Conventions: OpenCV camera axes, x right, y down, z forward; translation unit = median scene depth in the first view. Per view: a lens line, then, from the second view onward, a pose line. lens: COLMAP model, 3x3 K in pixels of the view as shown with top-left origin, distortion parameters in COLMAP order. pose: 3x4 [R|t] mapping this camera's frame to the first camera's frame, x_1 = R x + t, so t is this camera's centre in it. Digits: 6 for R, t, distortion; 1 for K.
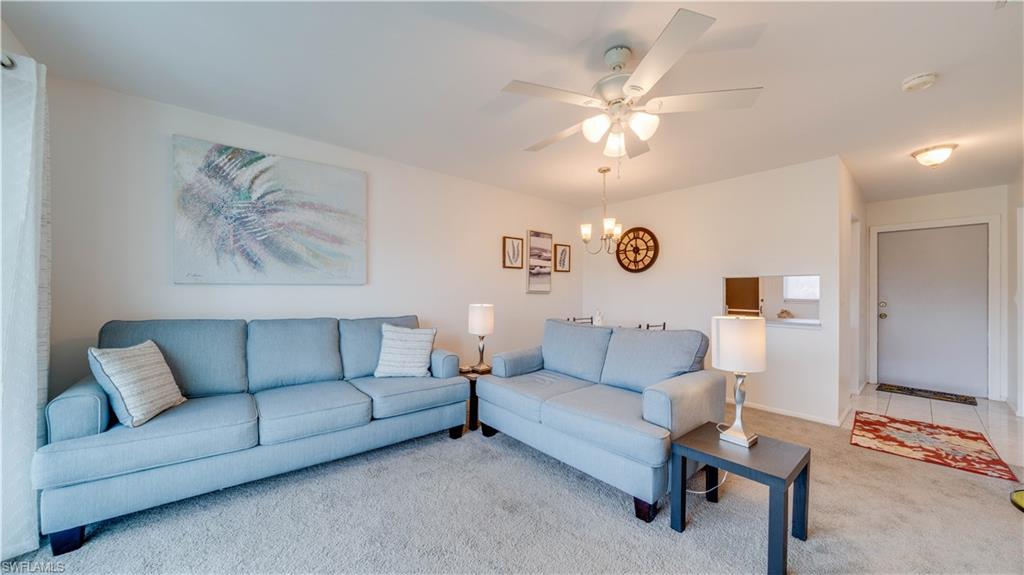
lens RADIAL K [[356.8, 0, 508.7], [0, 356.8, 284.7], [0, 0, 1]] dist [-0.000969, -0.000105]
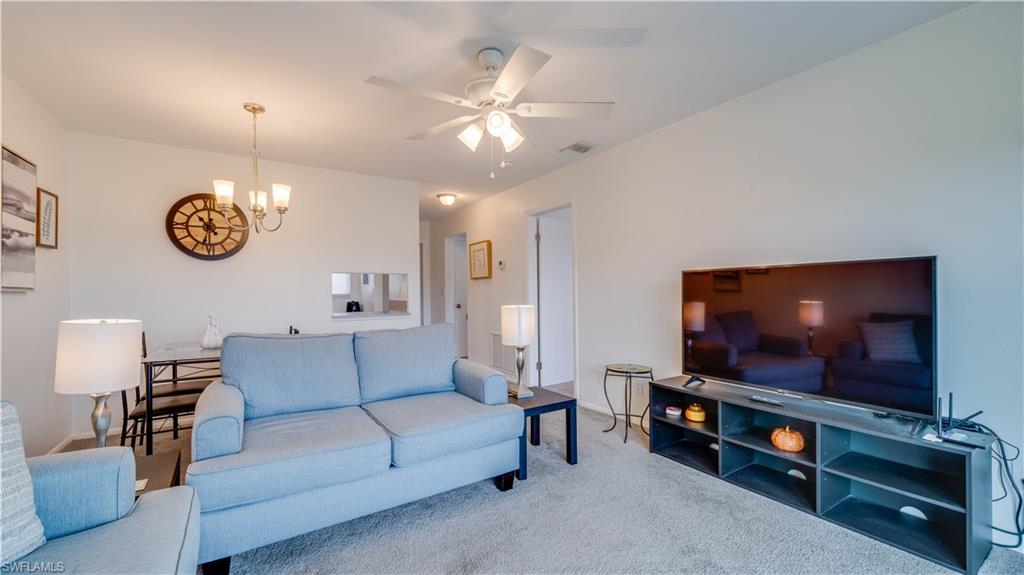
lens RADIAL K [[411.1, 0, 512.0], [0, 411.1, 287.5], [0, 0, 1]] dist [0.000681, 0.000210]
pose [[0.104247, -0.002939, 0.994547, -0.365771], [-0.016596, 0.999851, 0.004695, 0.004922], [-0.994413, -0.016995, 0.104183, 0.345173]]
